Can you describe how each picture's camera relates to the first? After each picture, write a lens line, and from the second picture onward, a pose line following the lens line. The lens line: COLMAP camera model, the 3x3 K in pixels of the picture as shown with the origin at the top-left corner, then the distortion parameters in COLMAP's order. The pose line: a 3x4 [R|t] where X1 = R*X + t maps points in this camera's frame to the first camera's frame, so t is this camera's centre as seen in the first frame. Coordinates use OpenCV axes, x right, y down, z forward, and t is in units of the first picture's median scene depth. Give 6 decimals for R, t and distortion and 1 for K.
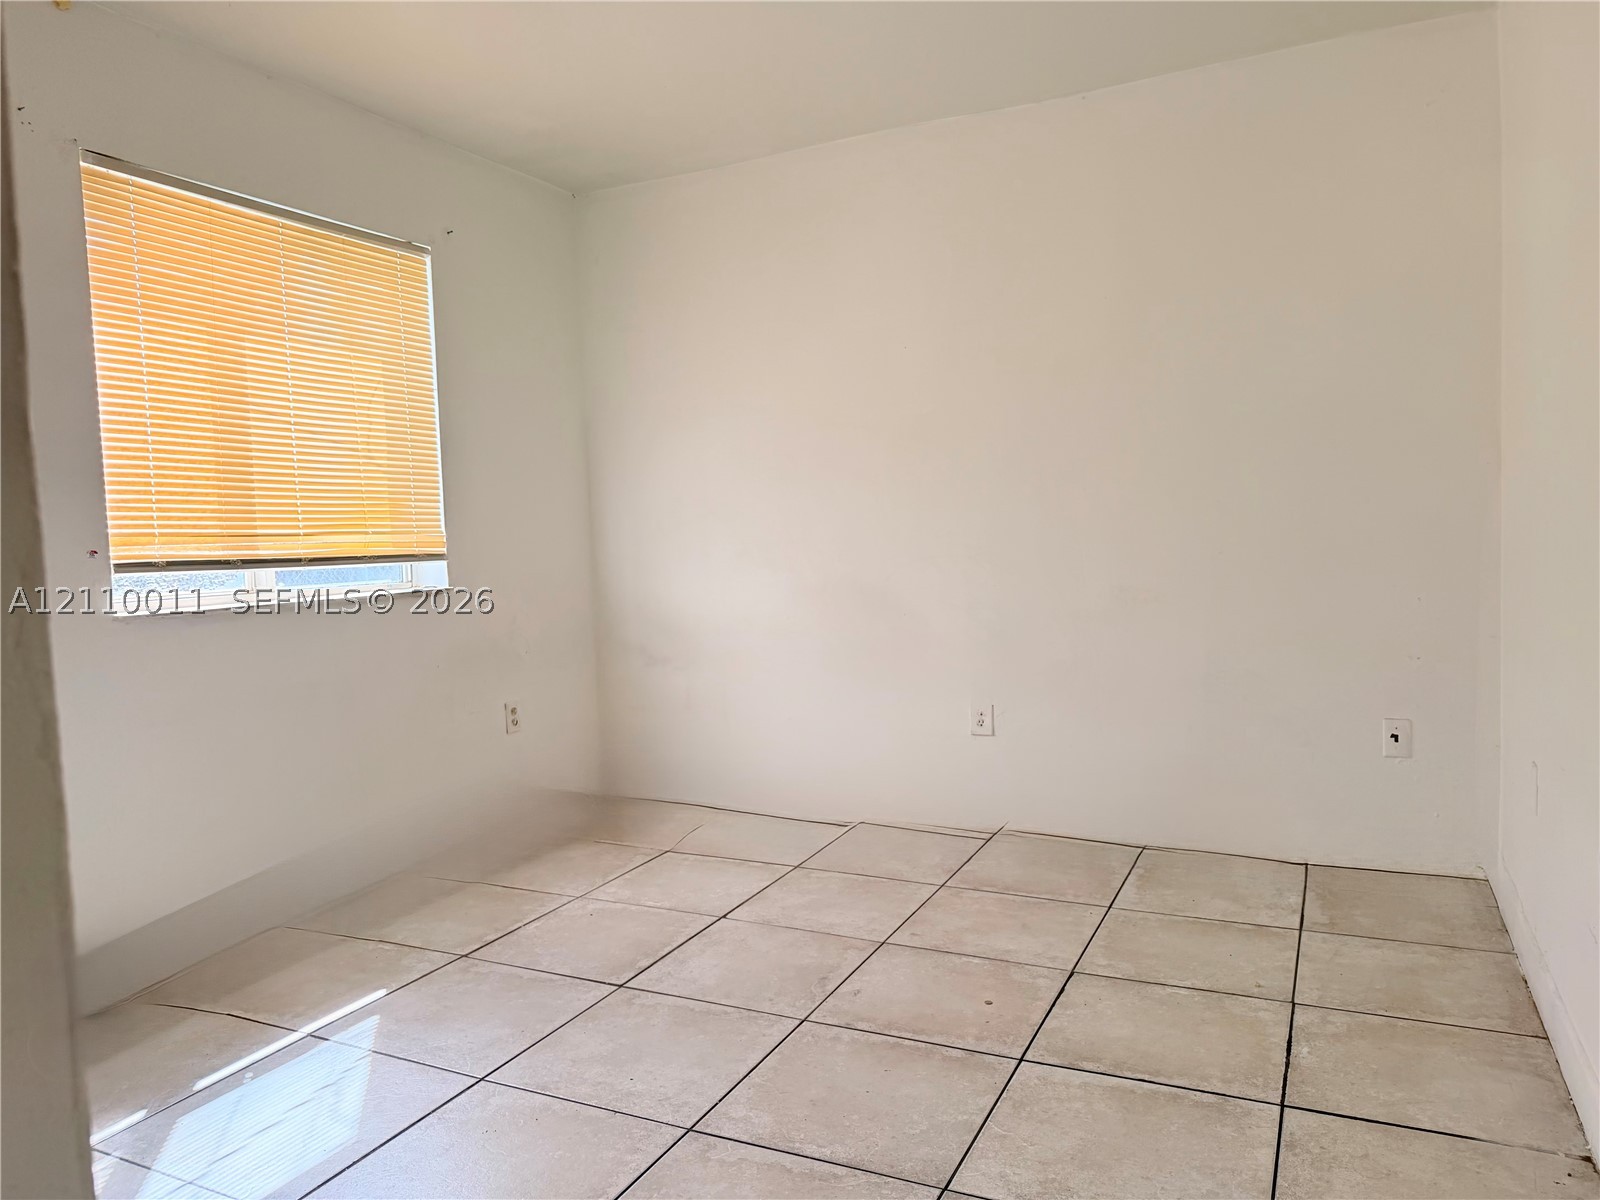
lens RADIAL K [[1126.1, 0, 811.6], [0, 1126.1, 597.7], [0, 0, 1]] dist [0.036558, -0.058478]
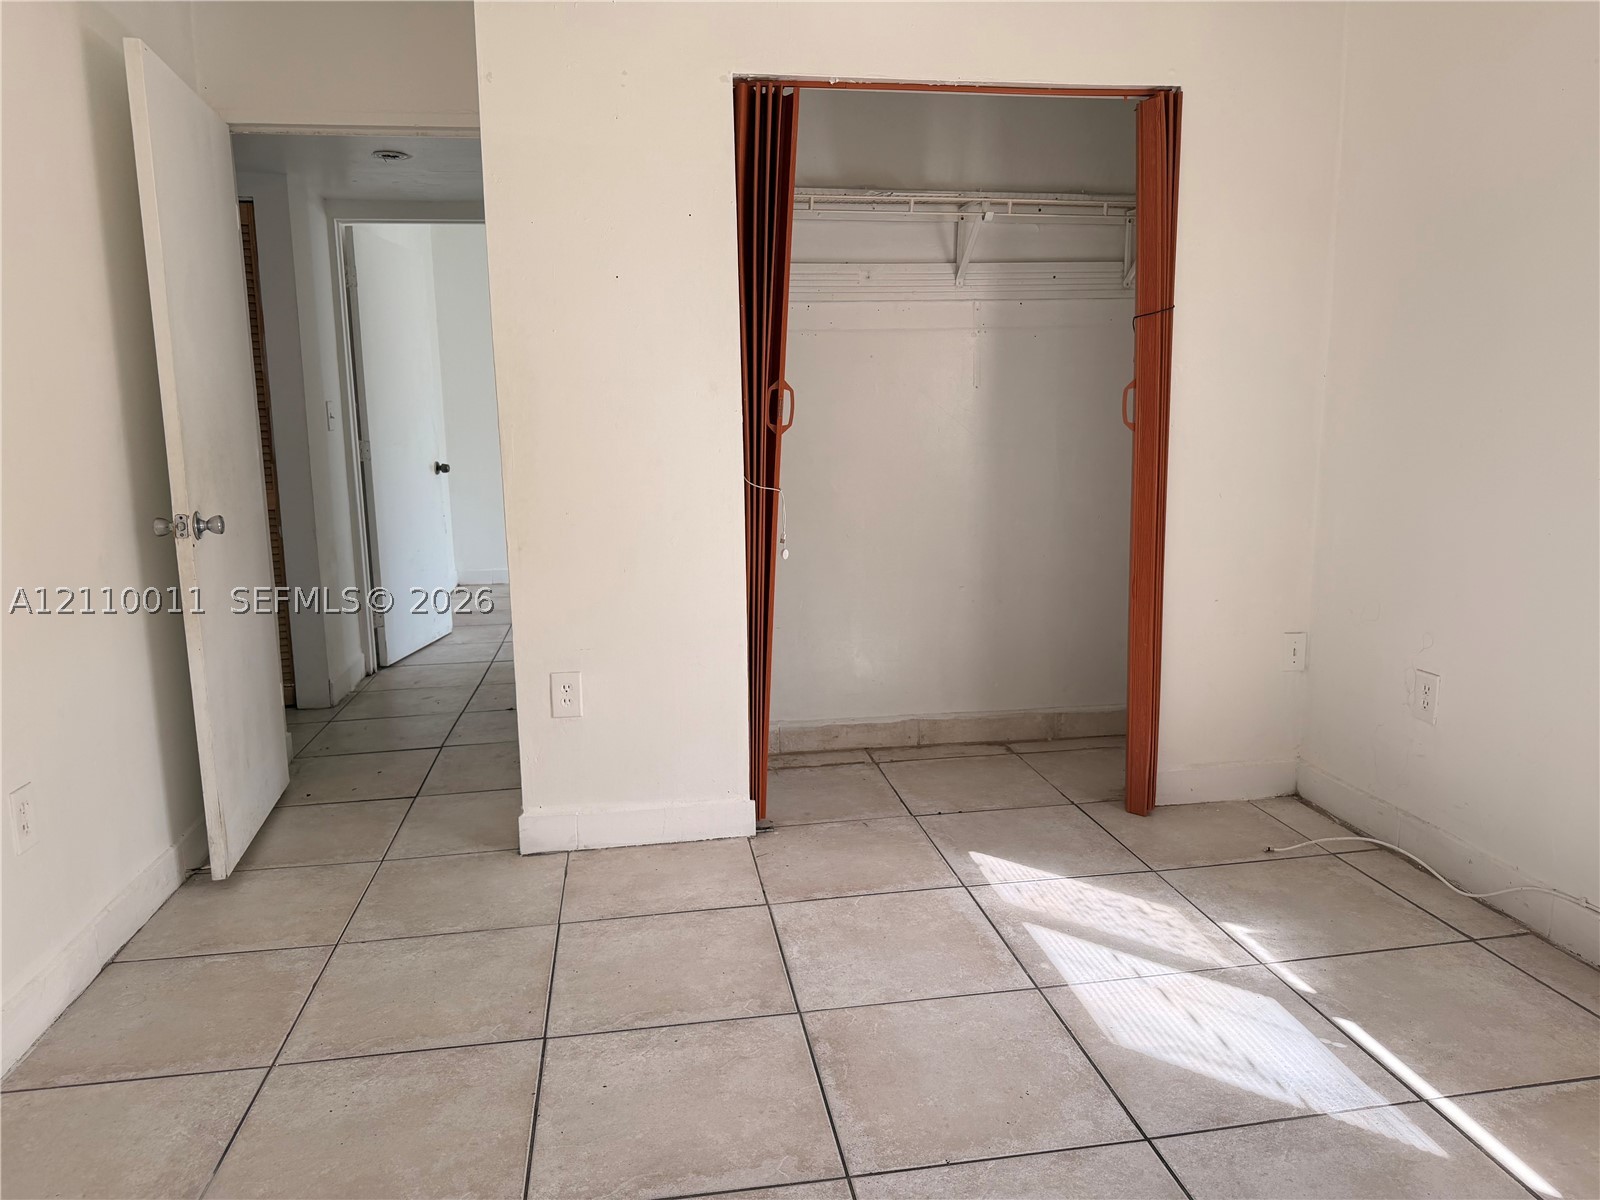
lens RADIAL K [[1126.1, 0, 796.5], [0, 1126.1, 600.8], [0, 0, 1]] dist [0.036558, -0.058478]
pose [[-0.828974, 0.140091, -0.541458, 0.243229], [0.008870, 0.971293, 0.237722, -0.110259], [0.559217, 0.192263, -0.806419, 1.214742]]
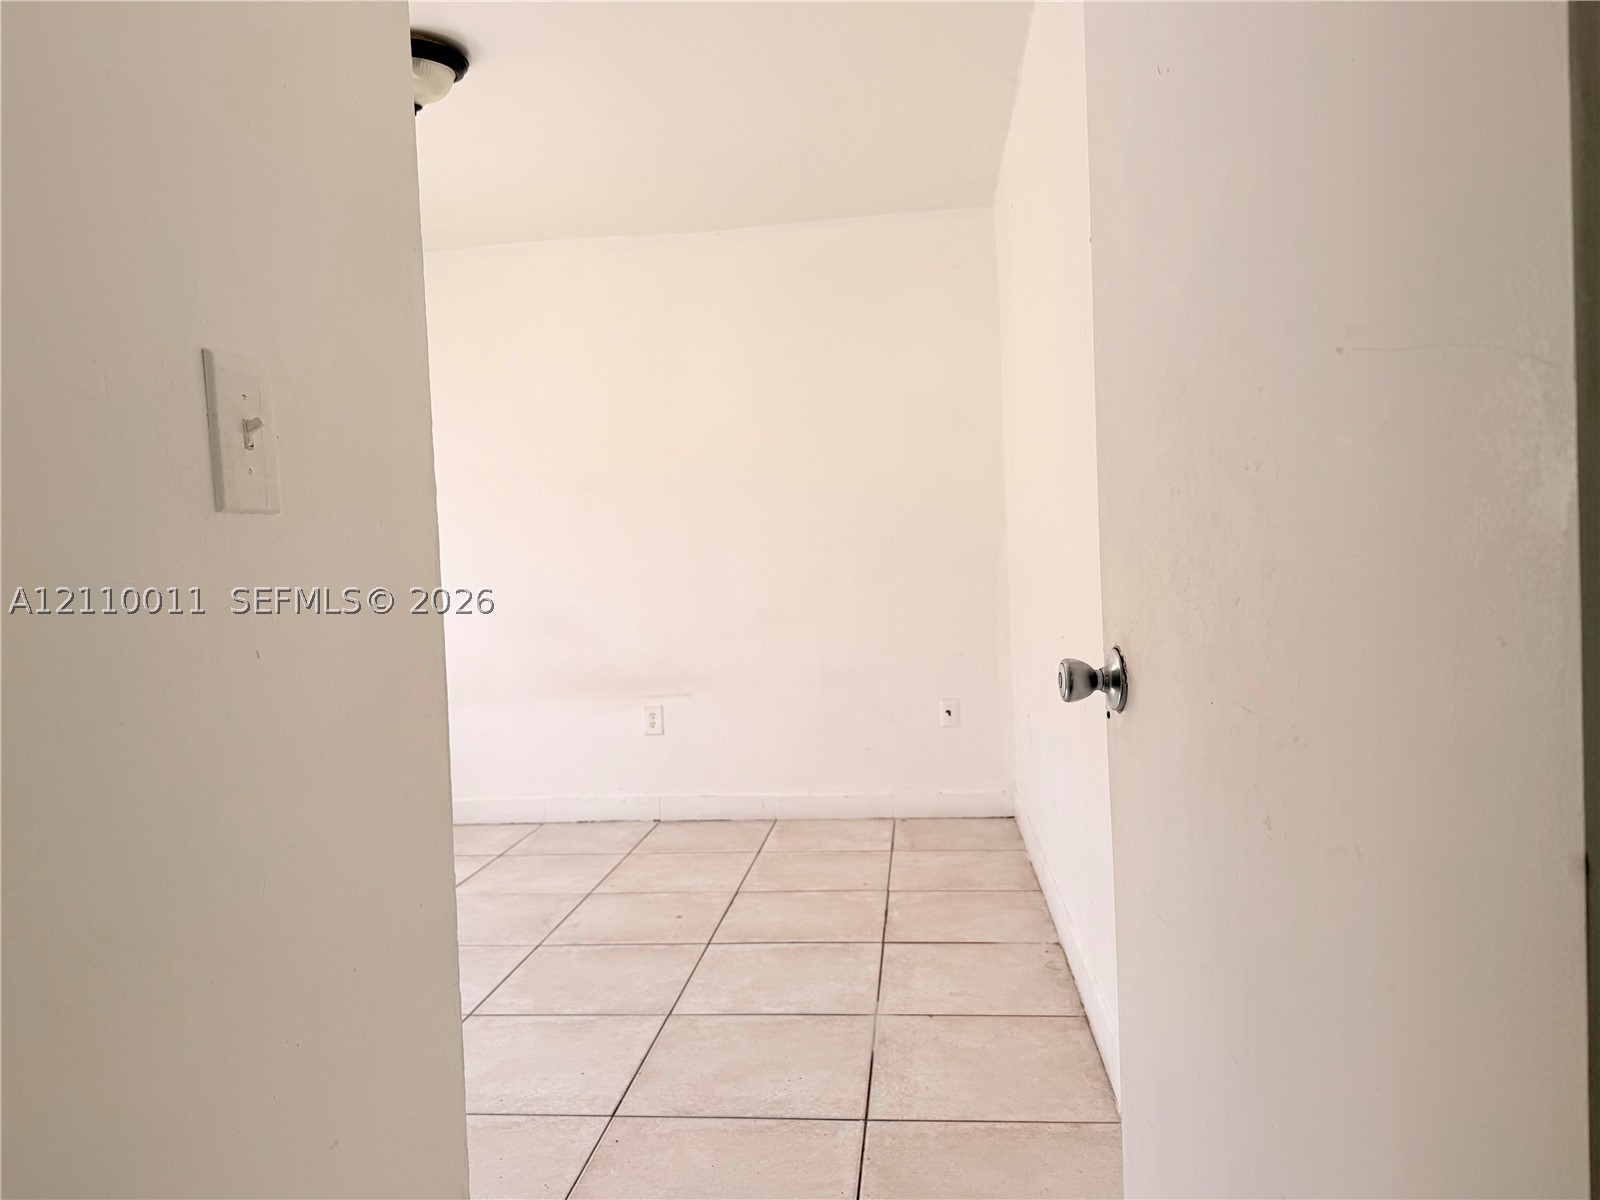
lens RADIAL K [[1126.1, 0, 812.0], [0, 1126.1, 601.0], [0, 0, 1]] dist [0.036558, -0.058478]
pose [[0.942101, -0.014312, 0.335025, -0.137813], [0.030757, 0.998565, -0.043831, 0.048612], [-0.333917, 0.051597, 0.941189, -0.329063]]
